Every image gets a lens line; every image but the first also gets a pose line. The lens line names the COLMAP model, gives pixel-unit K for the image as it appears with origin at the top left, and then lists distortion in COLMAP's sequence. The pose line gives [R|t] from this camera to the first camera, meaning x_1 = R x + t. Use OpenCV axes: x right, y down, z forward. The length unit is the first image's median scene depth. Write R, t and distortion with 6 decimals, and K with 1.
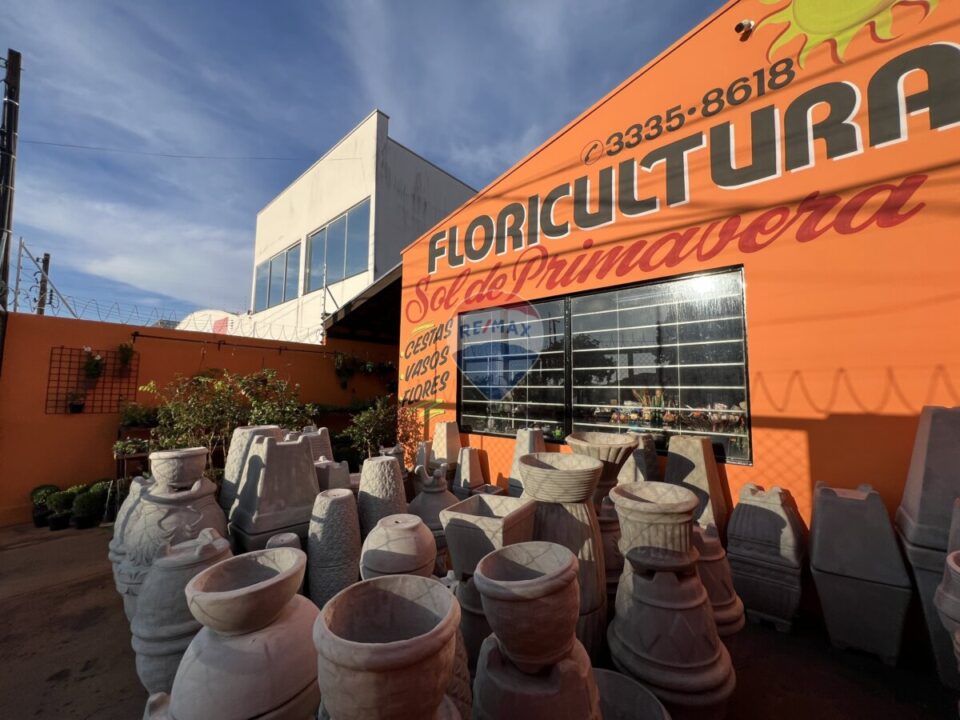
lens RADIAL K [[386.4, 0, 479.1], [0, 386.4, 362.6], [0, 0, 1]] dist [0.000065, 0.000001]
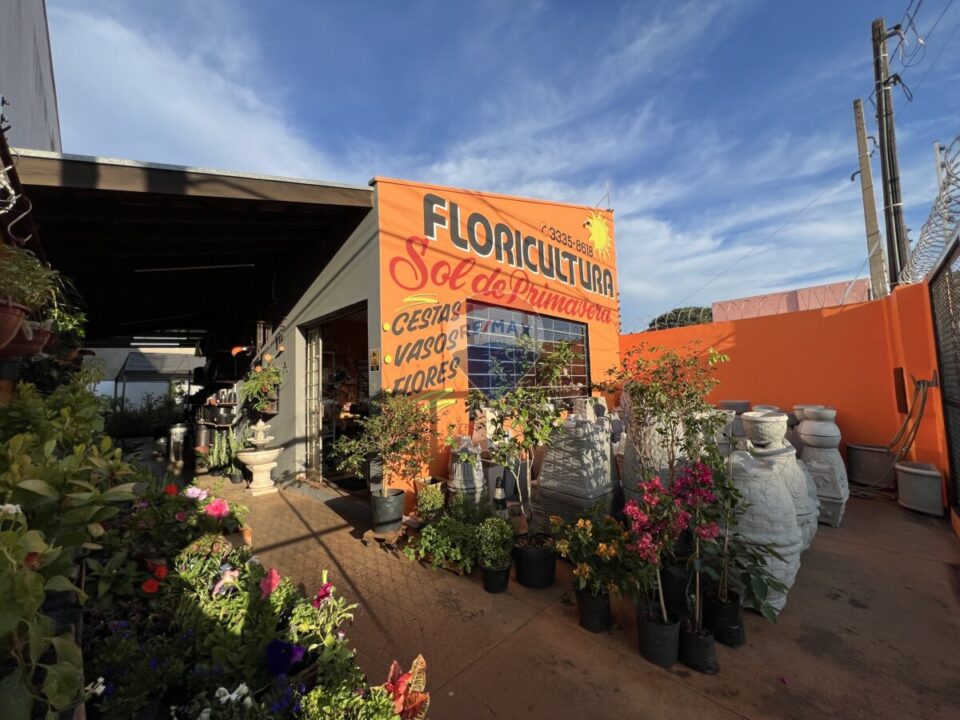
lens RADIAL K [[386.4, 0, 479.1], [0, 386.4, 362.6], [0, 0, 1]] dist [0.000065, 0.000001]
pose [[0.056240, 0.053774, 0.996968, -1.008995], [-0.046242, 0.997617, -0.051201, 0.080577], [-0.997346, -0.043222, 0.058592, 0.902157]]
